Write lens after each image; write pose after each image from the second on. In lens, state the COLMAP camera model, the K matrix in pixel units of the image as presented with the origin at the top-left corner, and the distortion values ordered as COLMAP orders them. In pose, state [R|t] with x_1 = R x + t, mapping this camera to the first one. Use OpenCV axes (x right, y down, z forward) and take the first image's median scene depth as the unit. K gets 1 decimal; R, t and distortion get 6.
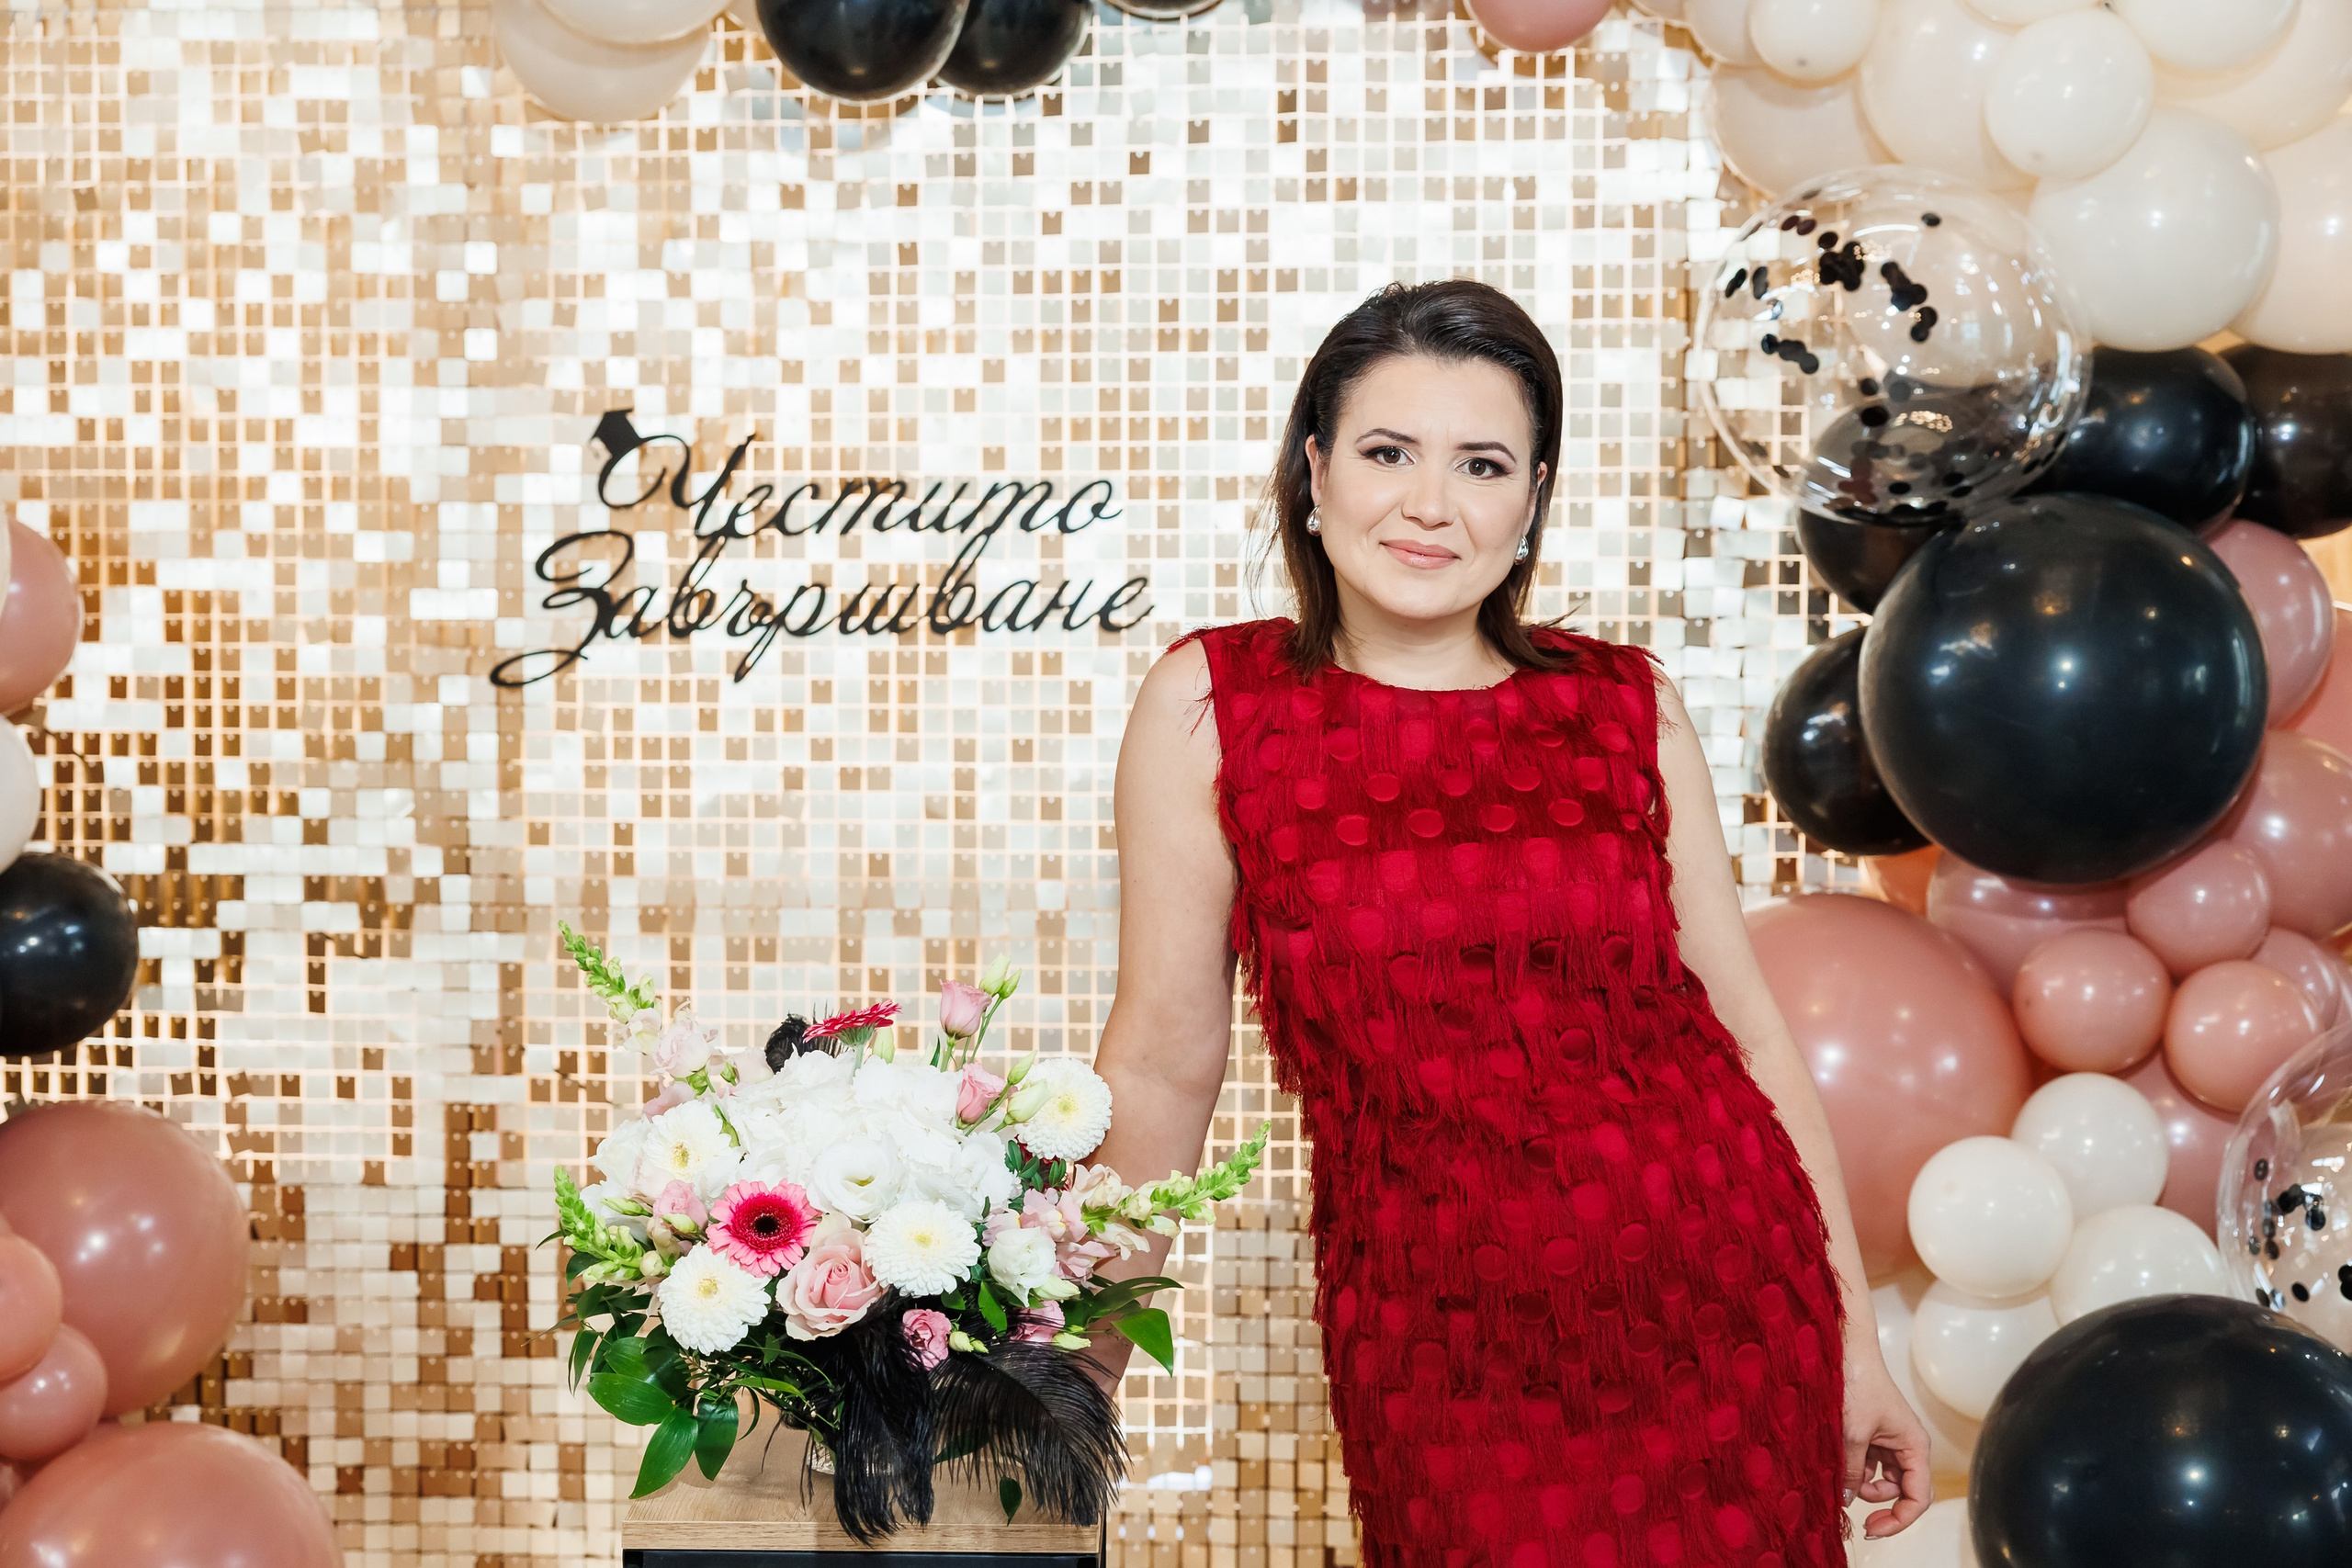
lens RADIAL K [[3373.2, 0, 1171.2], [0, 3373.2, 805.6], [0, 0, 1]] dist [-0.007883, 0.000000]
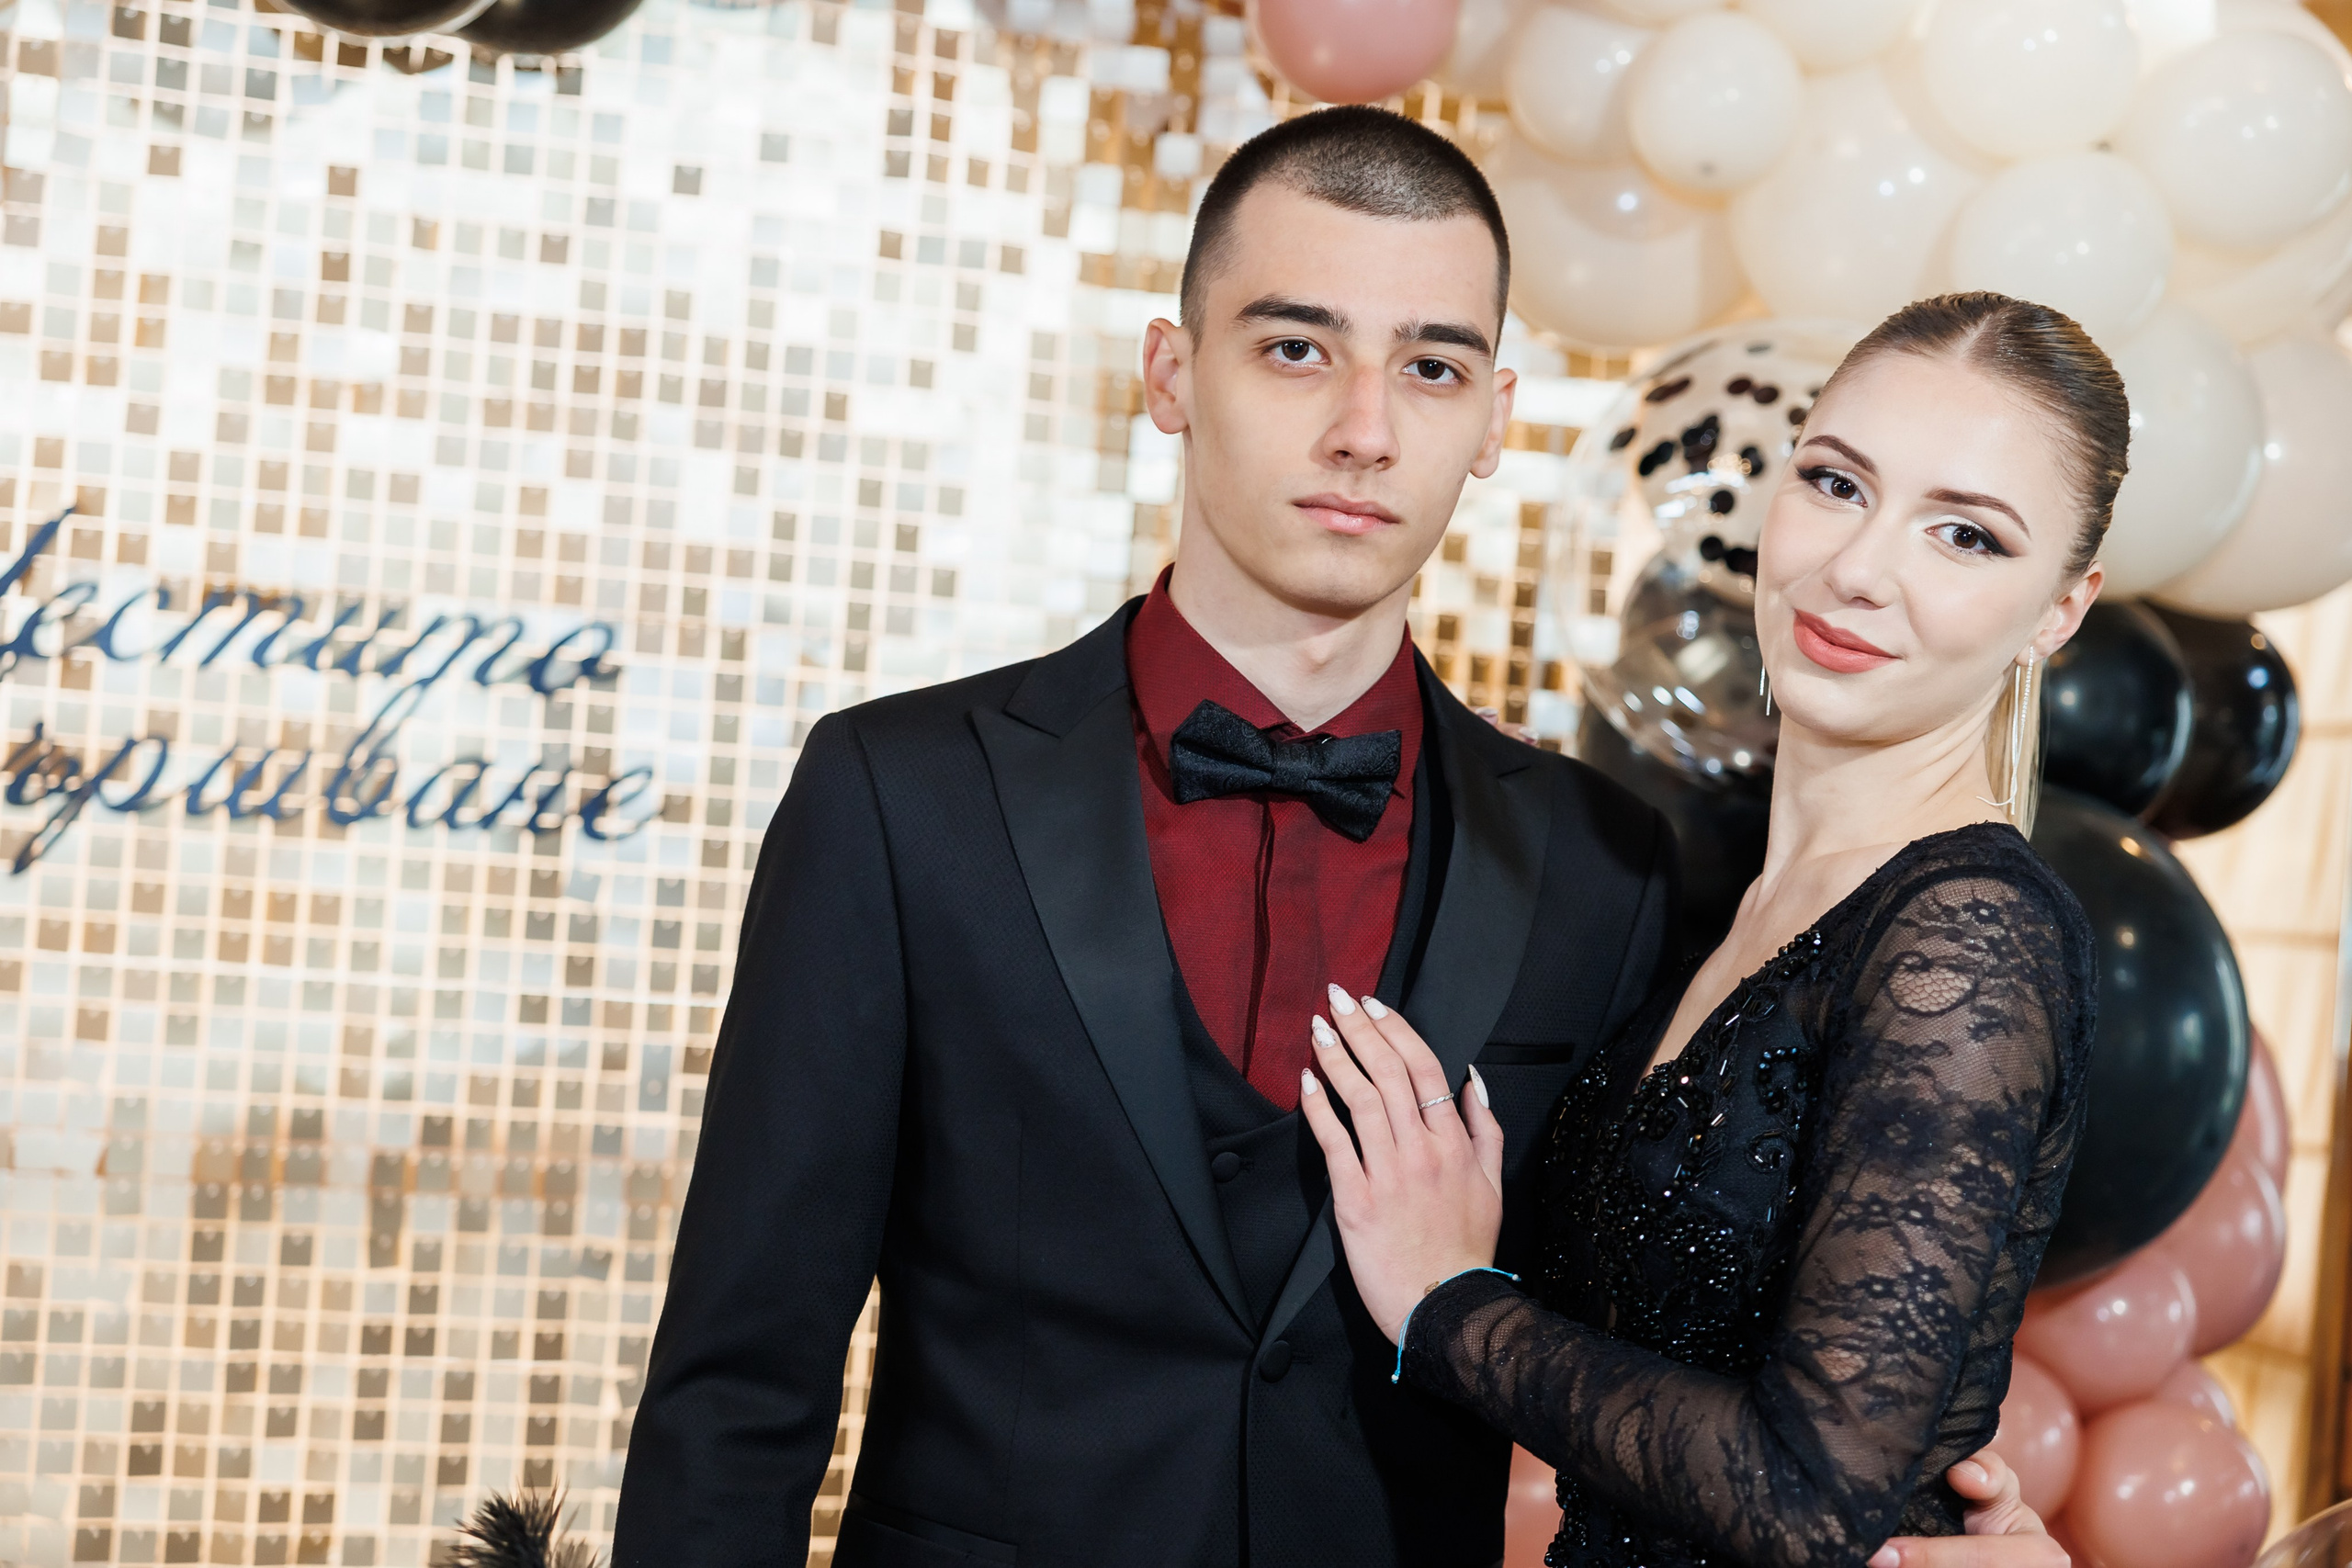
lens RADIAL K [[3763.6, 0, 1184.0], [0, 3763.6, 773.1], [0, 0, 1]] dist [0.030149, 0.000000]
pose [[0.939032, 0.076634, 0.335180, -0.164271], [-0.062793, 0.996673, -0.051957, -0.032636], [-0.338047, 0.027743, 0.940720, 0.226857]]
